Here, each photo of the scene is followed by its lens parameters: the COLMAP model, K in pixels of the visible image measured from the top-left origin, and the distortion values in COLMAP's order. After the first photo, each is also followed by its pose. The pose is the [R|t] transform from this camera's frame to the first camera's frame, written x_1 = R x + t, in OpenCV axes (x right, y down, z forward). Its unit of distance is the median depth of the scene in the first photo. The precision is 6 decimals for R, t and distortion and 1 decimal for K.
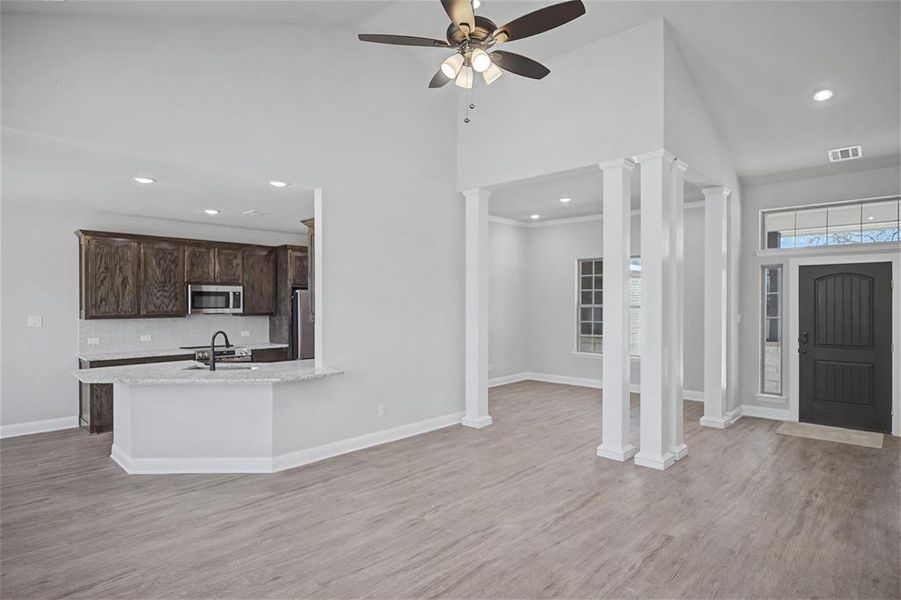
lens RADIAL K [[491.5, 0, 450.5], [0, 491.5, 300.0], [0, 0, 1]] dist [-0.000275, -0.000105]
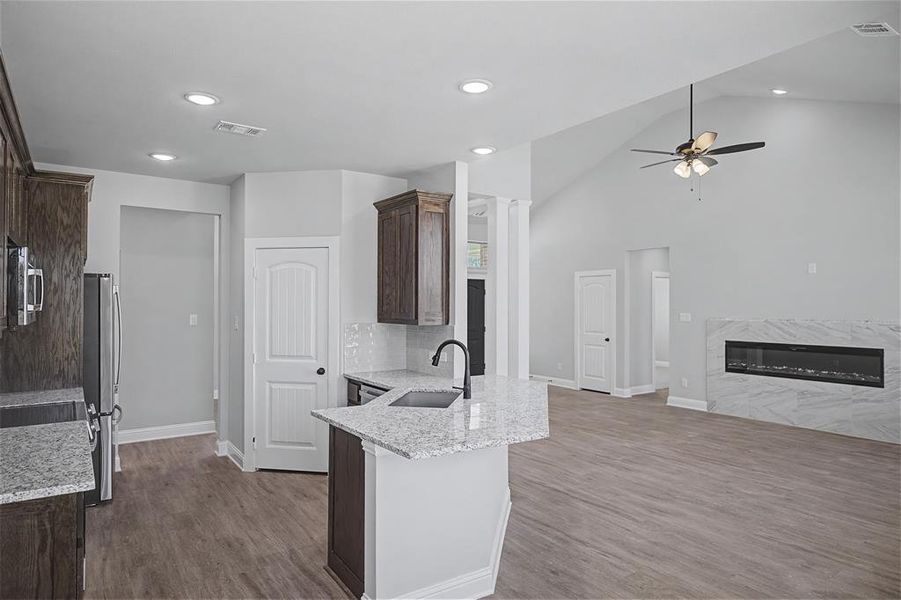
lens RADIAL K [[545.7, 0, 450.5], [0, 545.7, 300.0], [0, 0, 1]] dist [0.000412, 0.000356]
pose [[0.201829, 0.011974, 0.979348, -1.463699], [-0.004153, 0.999927, -0.011370, 0.022056], [-0.979412, -0.001772, 0.201864, 1.040869]]
